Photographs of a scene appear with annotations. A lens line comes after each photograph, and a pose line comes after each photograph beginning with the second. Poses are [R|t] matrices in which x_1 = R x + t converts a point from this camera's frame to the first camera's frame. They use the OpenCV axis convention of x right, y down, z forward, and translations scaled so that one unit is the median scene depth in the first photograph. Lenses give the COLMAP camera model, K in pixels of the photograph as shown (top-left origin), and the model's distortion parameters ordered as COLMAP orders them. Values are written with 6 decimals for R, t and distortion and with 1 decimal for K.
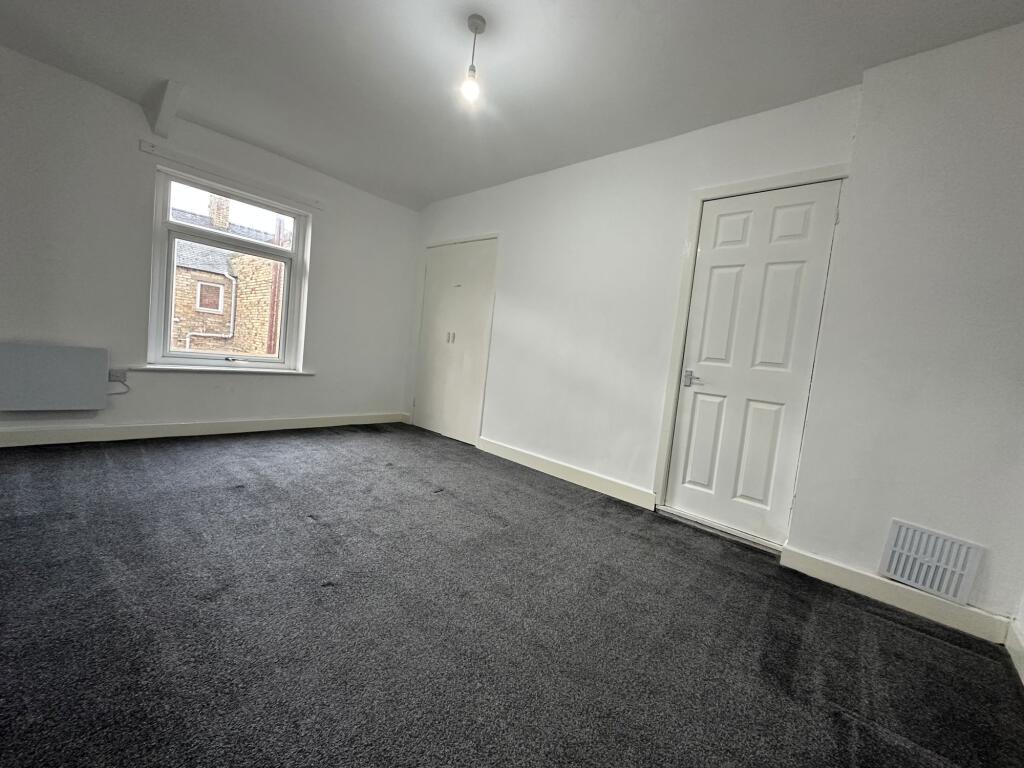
lens RADIAL K [[407.1, 0, 508.8], [0, 407.1, 384.4], [0, 0, 1]] dist [0.003446, 0.000132]
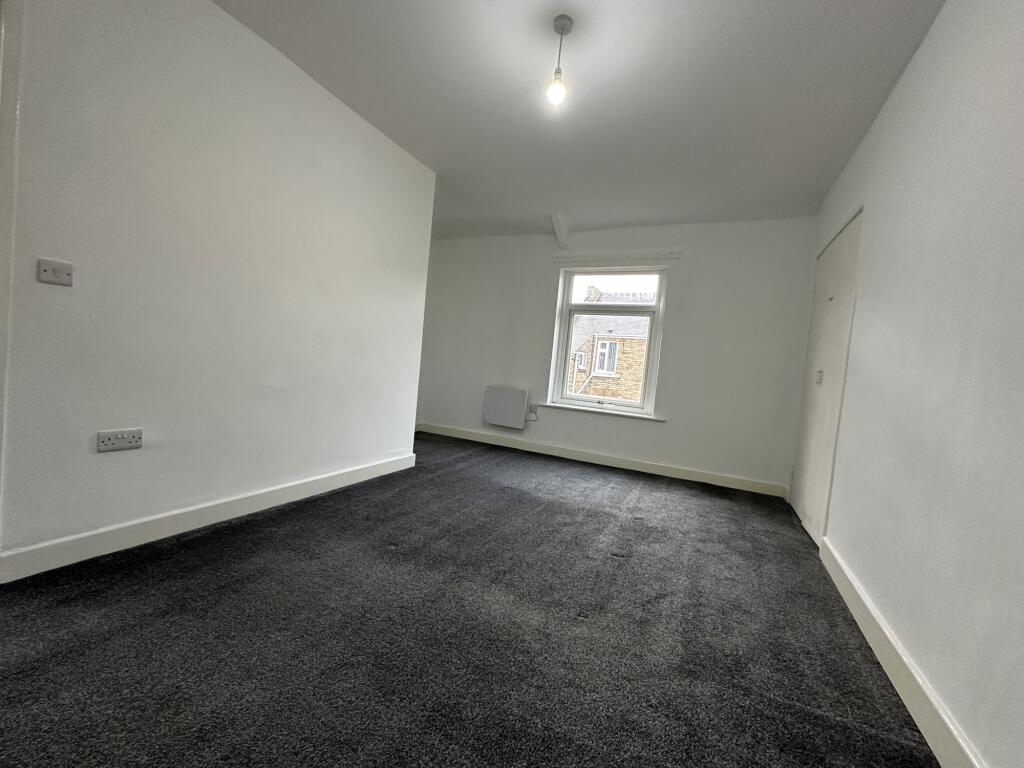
lens RADIAL K [[407.1, 0, 509.7], [0, 407.1, 382.9], [0, 0, 1]] dist [0.003446, 0.000132]
pose [[0.290930, -0.041168, -0.955858, 0.437518], [-0.130103, 0.988091, -0.082155, 0.017552], [0.947857, 0.148262, 0.282109, 0.424527]]
